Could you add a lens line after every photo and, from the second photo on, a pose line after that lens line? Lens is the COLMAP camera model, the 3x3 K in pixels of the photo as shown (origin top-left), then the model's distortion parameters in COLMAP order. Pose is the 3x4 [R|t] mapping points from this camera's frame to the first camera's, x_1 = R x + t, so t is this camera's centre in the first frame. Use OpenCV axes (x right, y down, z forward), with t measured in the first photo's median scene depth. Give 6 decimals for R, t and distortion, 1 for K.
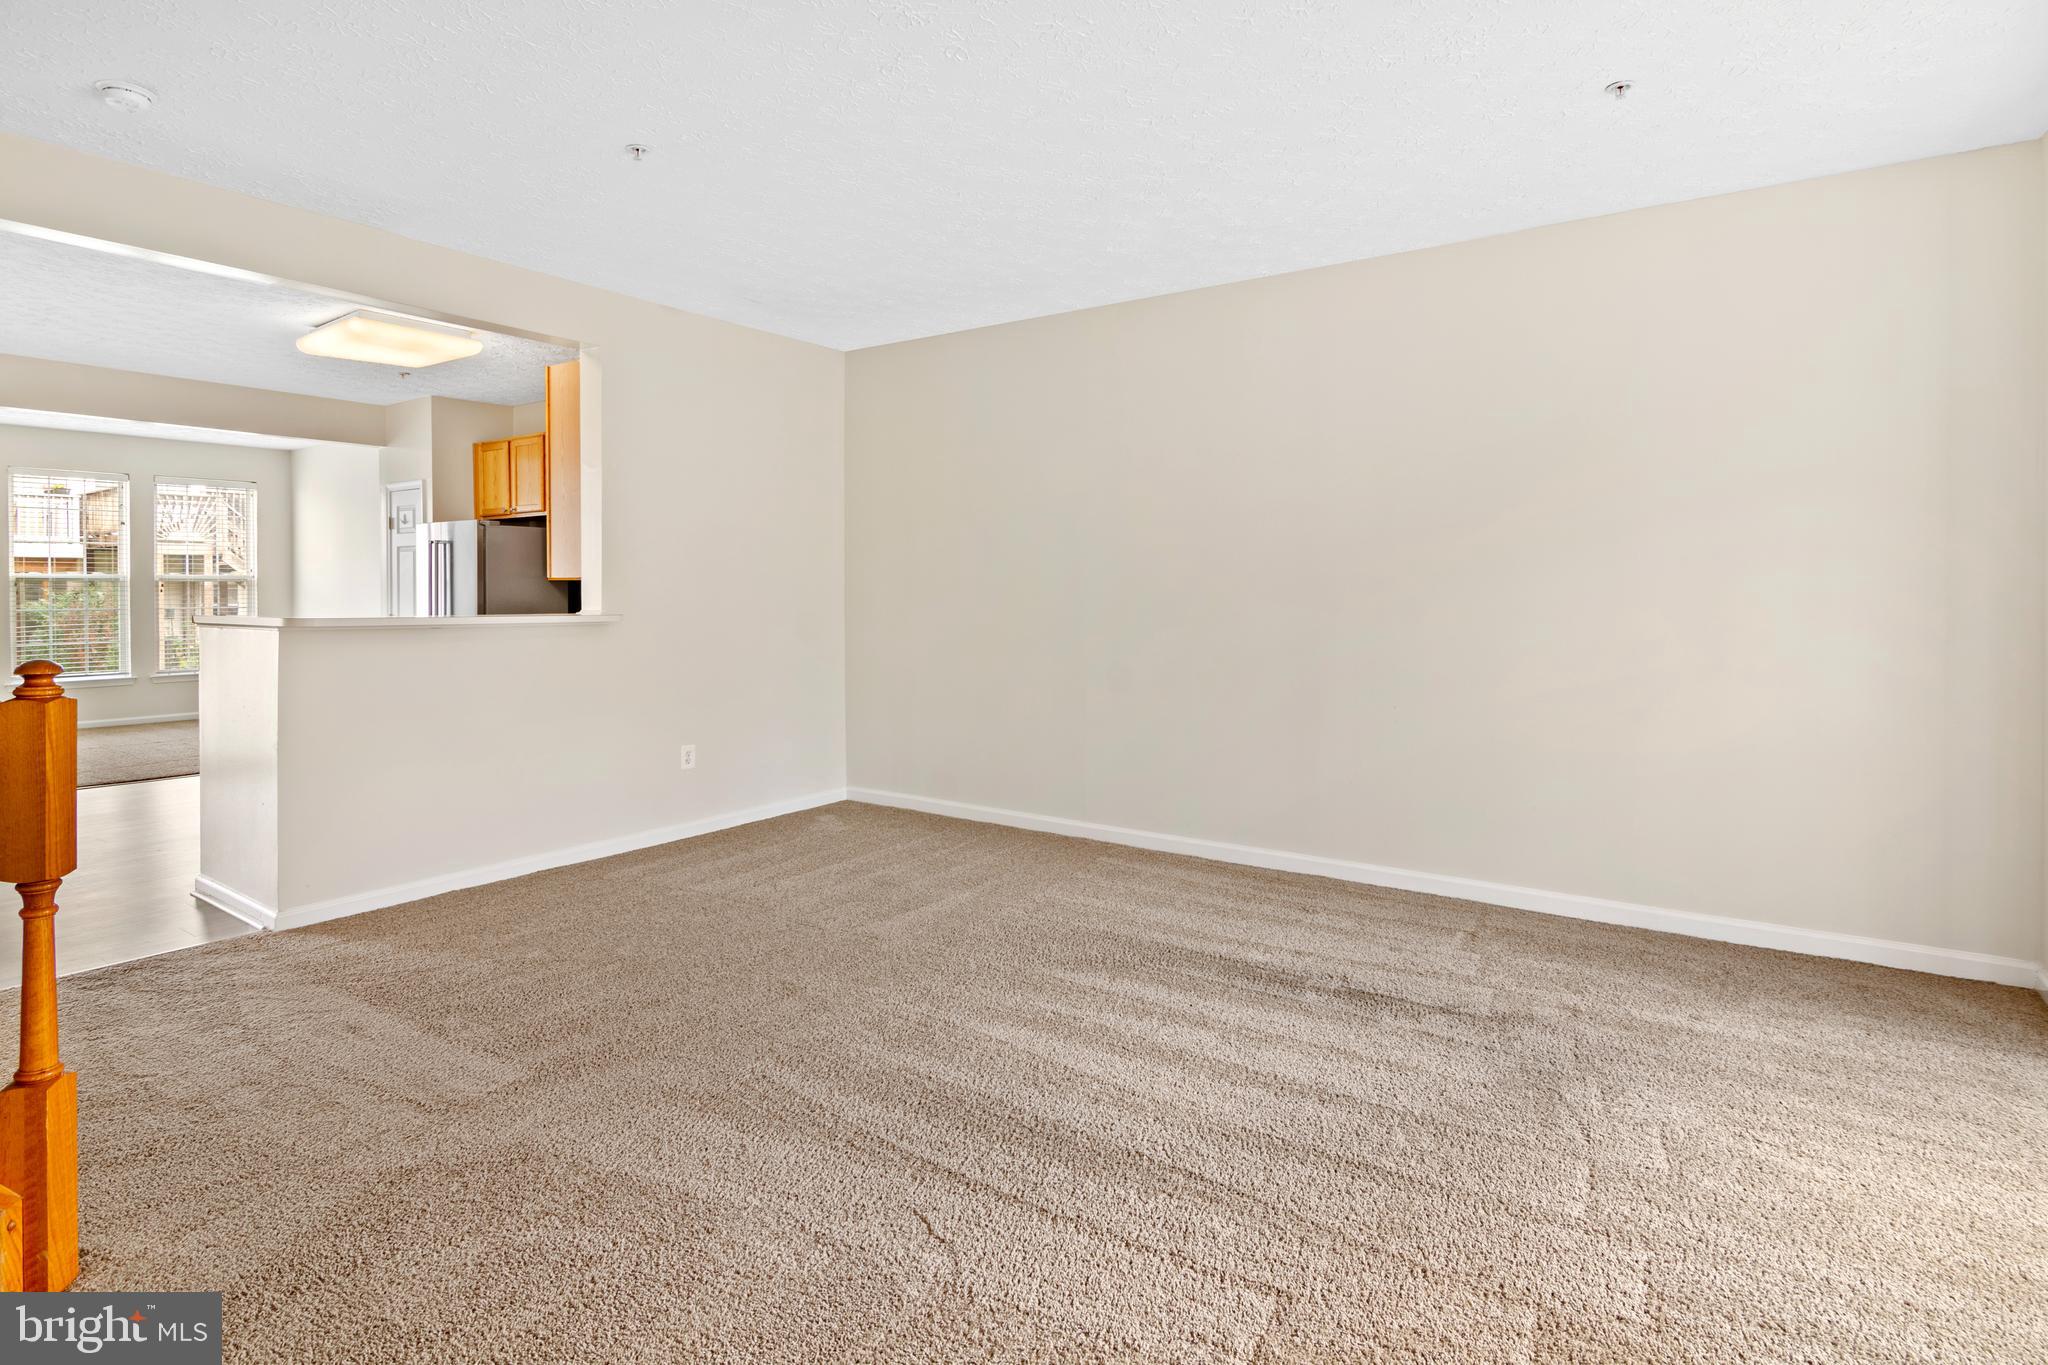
lens RADIAL K [[1019.7, 0, 1013.4], [0, 1019.7, 604.0], [0, 0, 1]] dist [0.001886, -0.010702]
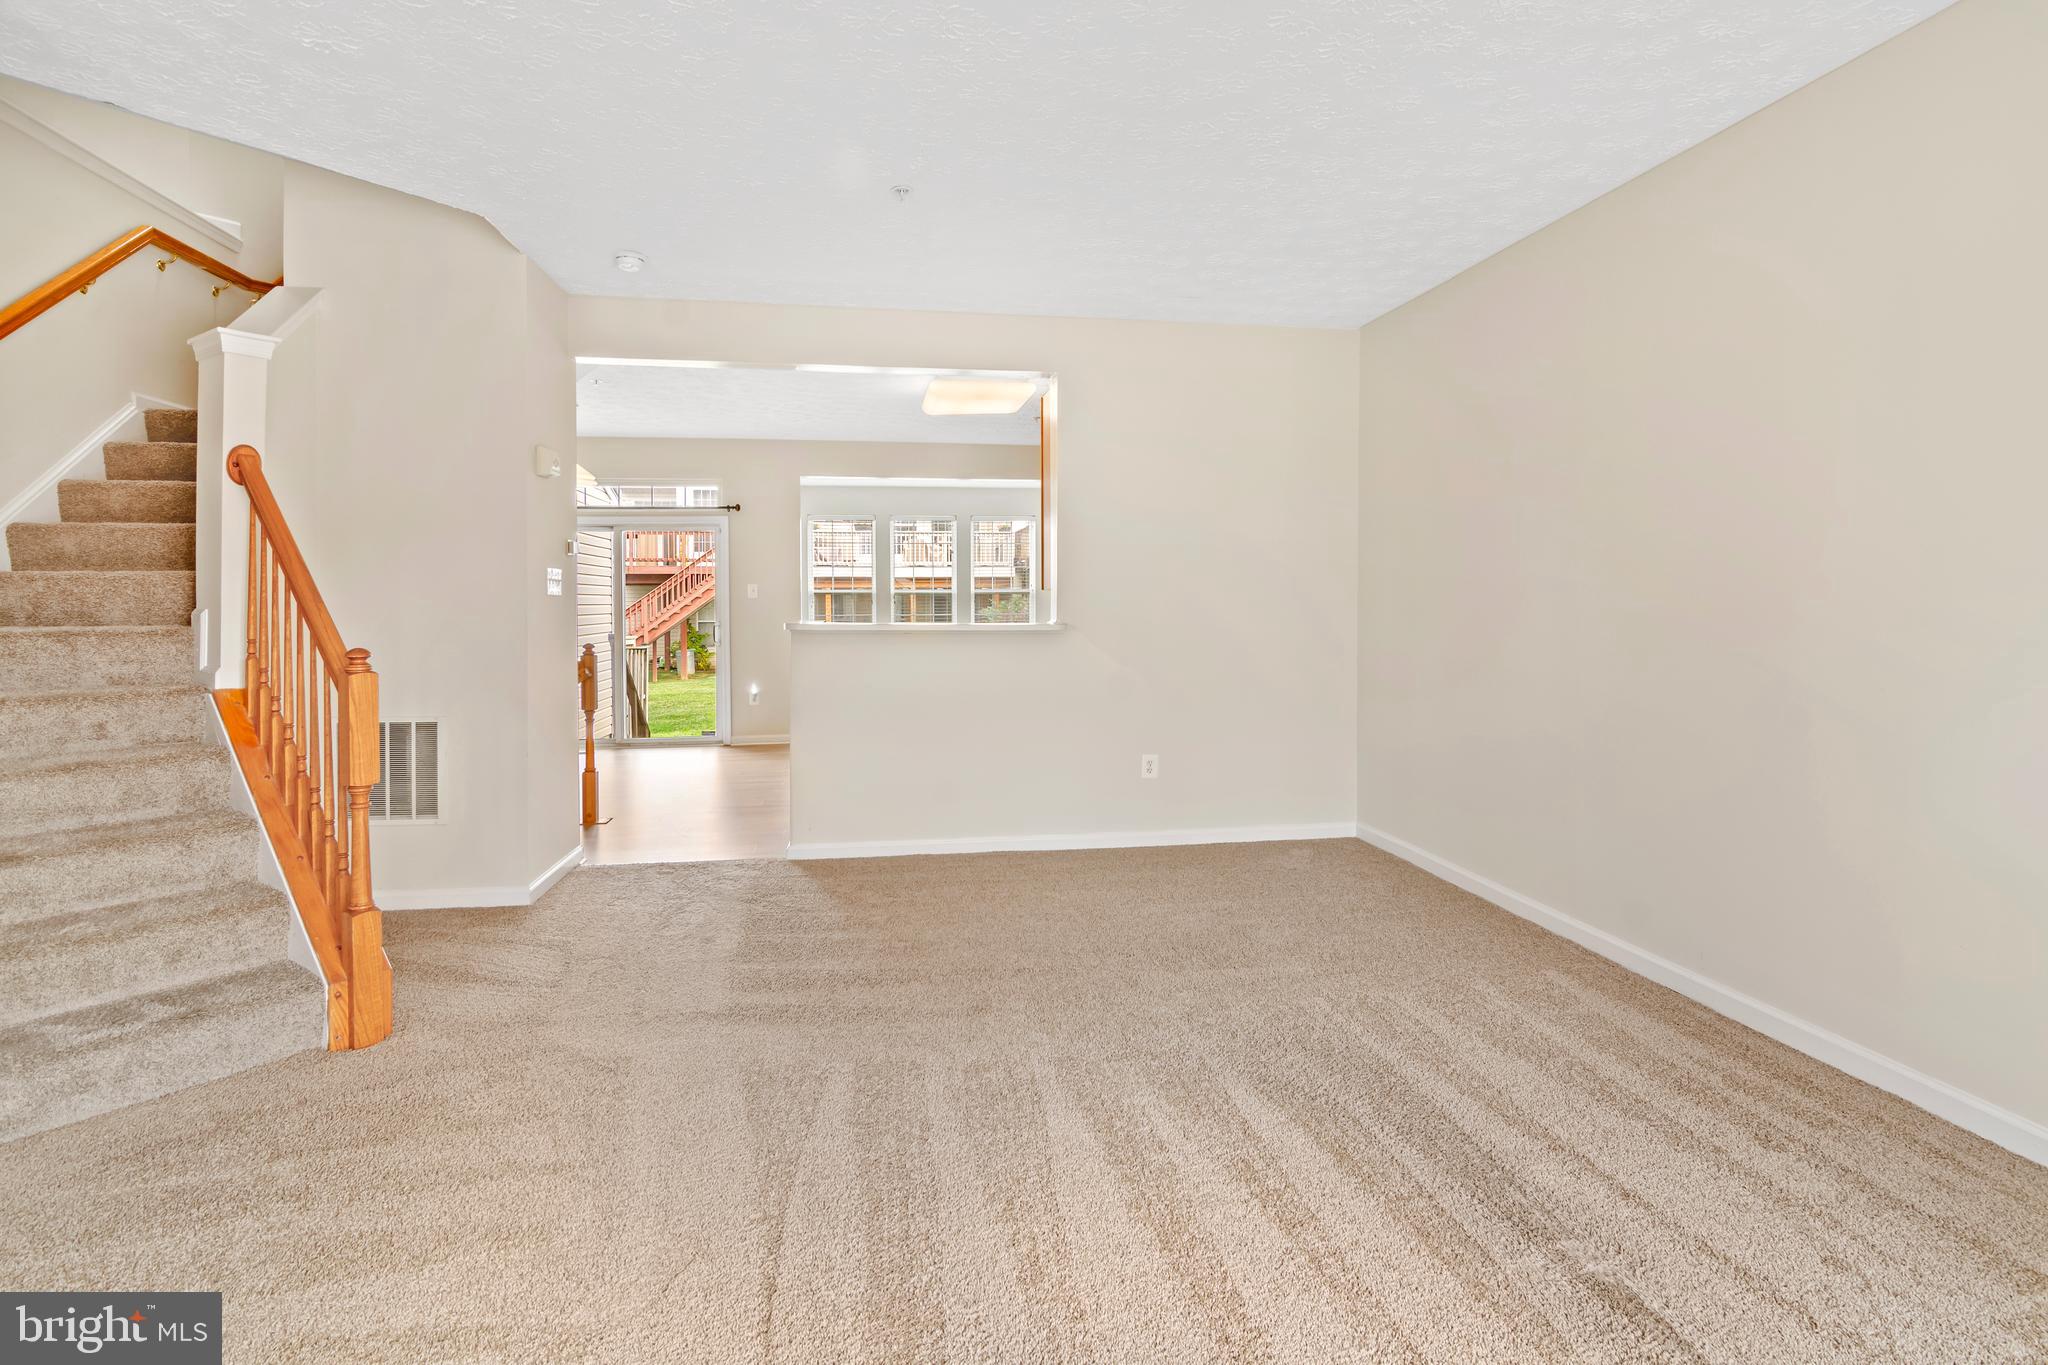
lens RADIAL K [[1017.4, 0, 1020.1], [0, 1017.4, 617.2], [0, 0, 1]] dist [0.000128, -0.010143]
pose [[0.688175, 0.006538, -0.725515, 0.315328], [-0.002608, 0.999975, 0.006538, -0.002242], [0.725540, -0.002607, 0.688175, 0.222639]]
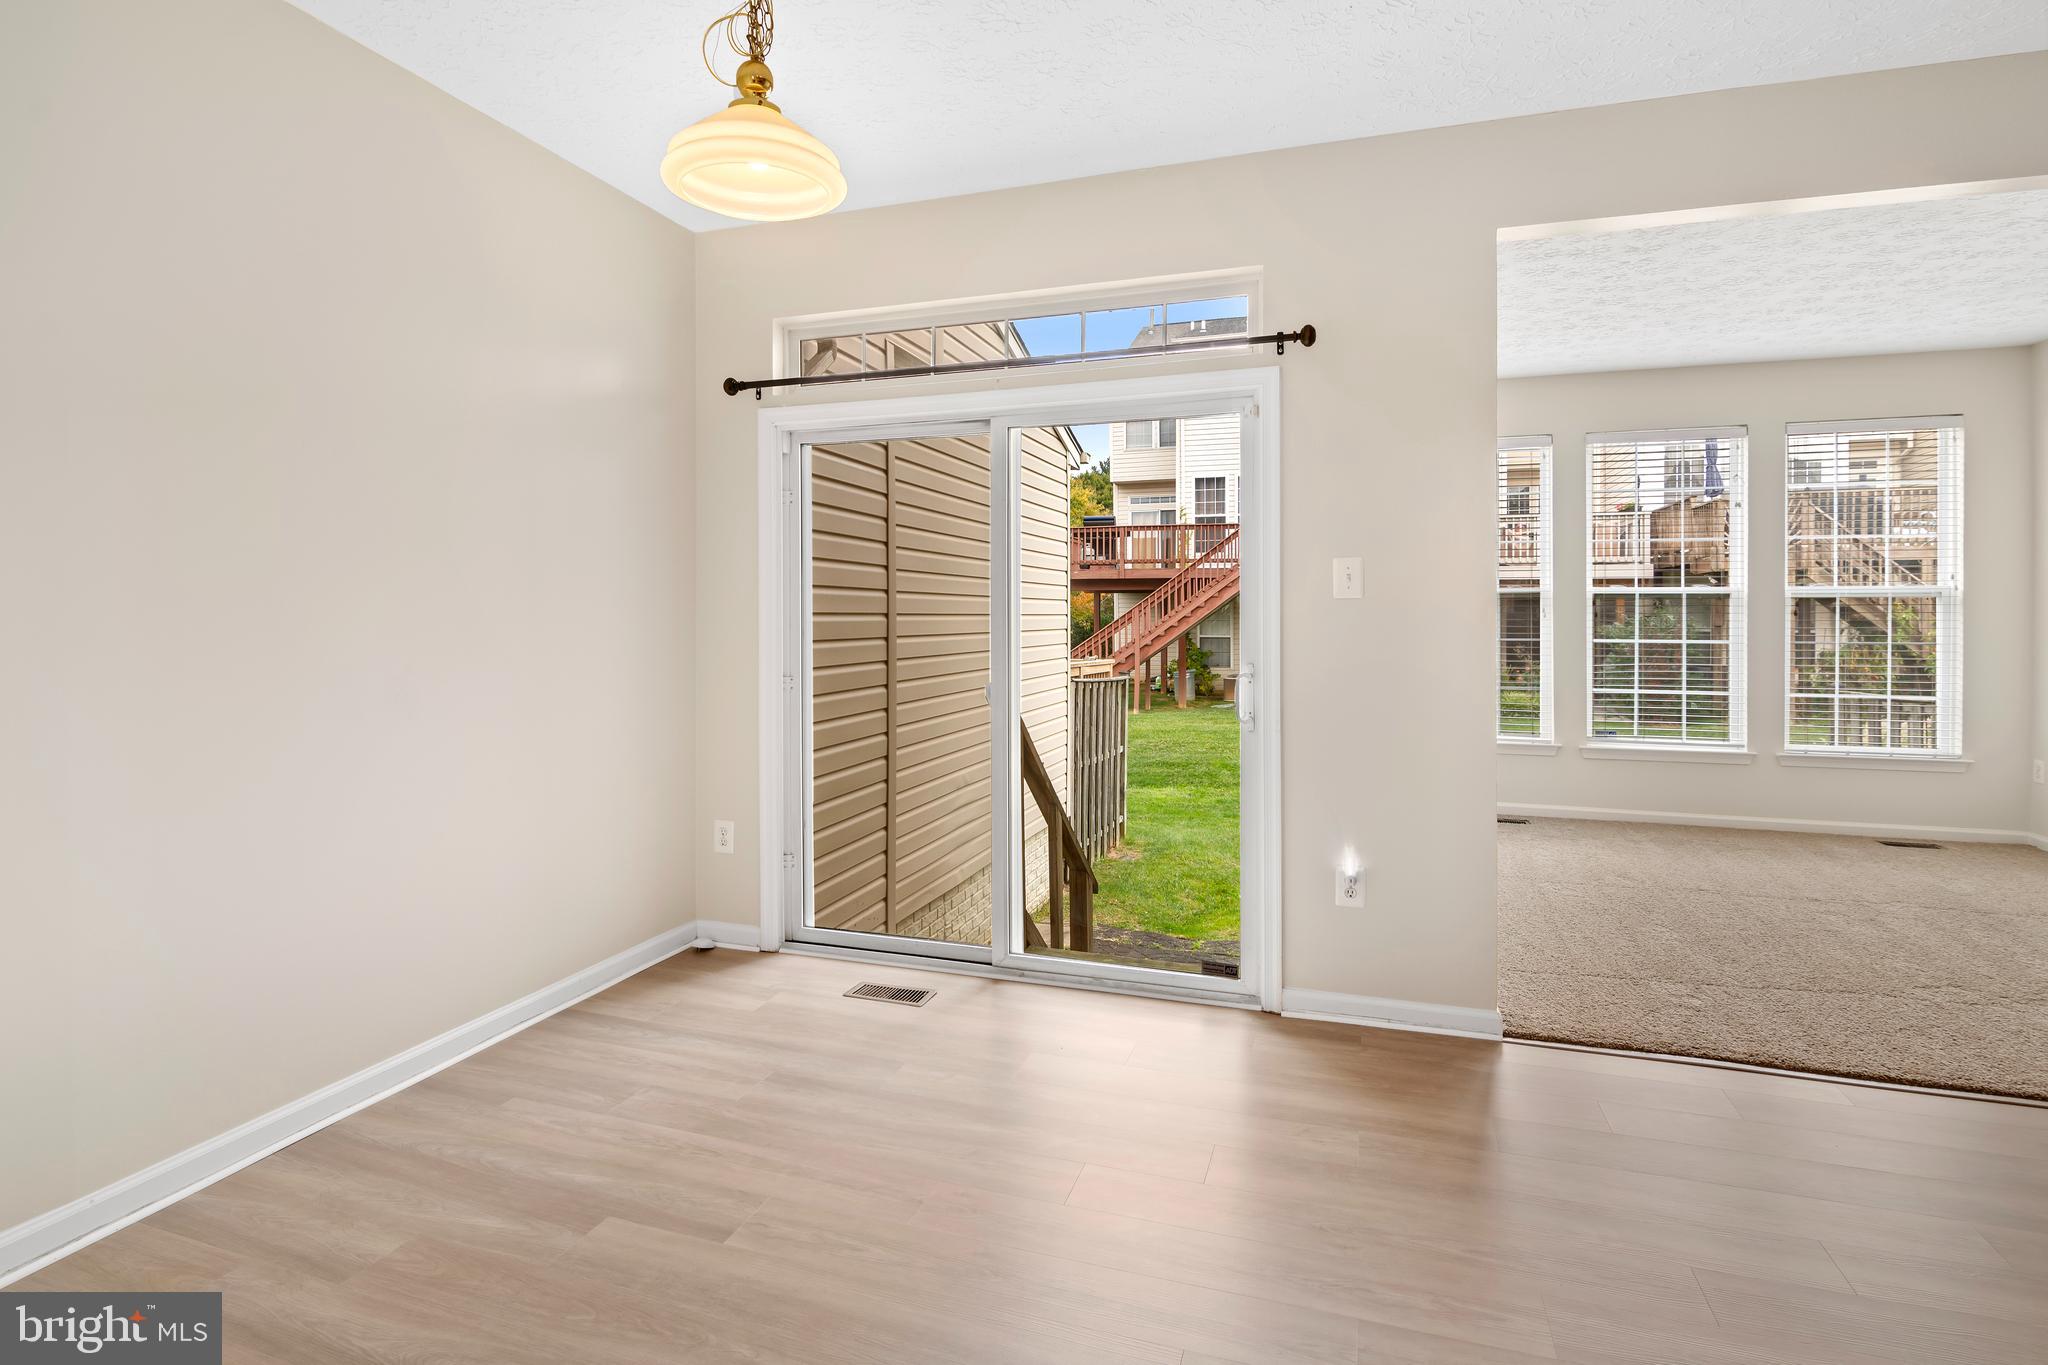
lens RADIAL K [[1017.4, 0, 1020.1], [0, 1017.4, 617.2], [0, 0, 1]] dist [0.000128, -0.010143]
pose [[0.273570, 0.002815, -0.961848, -0.706599], [-0.013075, 0.999914, -0.000793, -0.008926], [0.961763, 0.012793, 0.273583, 0.721981]]
